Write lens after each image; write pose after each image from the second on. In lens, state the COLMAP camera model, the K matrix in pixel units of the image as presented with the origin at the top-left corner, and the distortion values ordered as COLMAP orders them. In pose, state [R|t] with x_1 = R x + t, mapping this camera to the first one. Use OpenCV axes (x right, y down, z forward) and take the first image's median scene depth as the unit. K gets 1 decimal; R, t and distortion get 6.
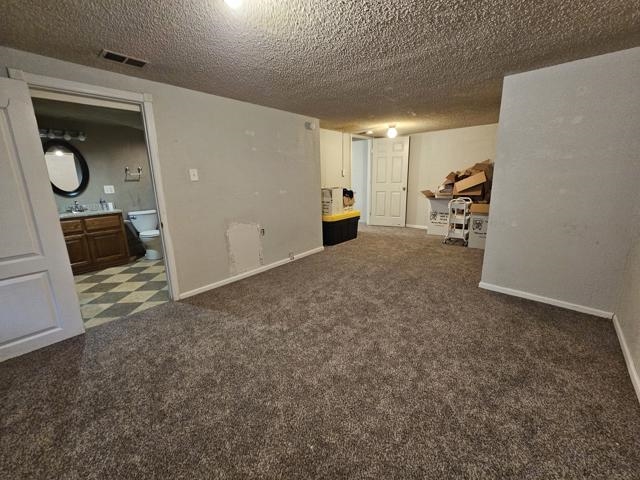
lens RADIAL K [[261.0, 0, 320.9], [0, 261.0, 231.9], [0, 0, 1]] dist [-0.002860, -0.000270]
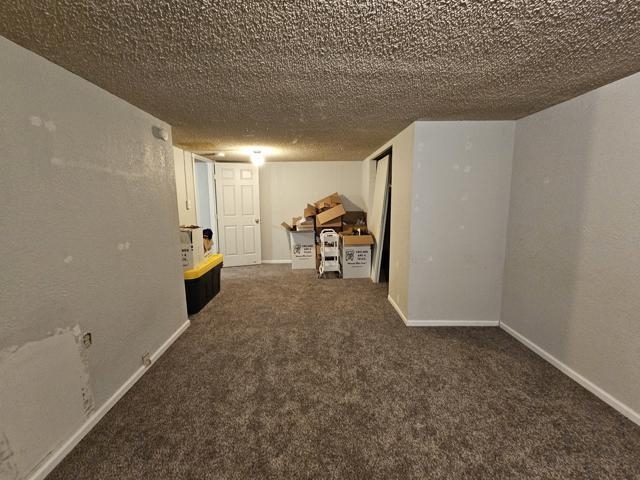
lens RADIAL K [[261.0, 0, 320.9], [0, 261.0, 231.9], [0, 0, 1]] dist [-0.002860, -0.000270]
pose [[0.738634, -0.070109, 0.670451, -0.171029], [0.133606, 0.990072, -0.043661, -0.089919], [-0.660734, 0.121826, 0.740668, 0.294259]]
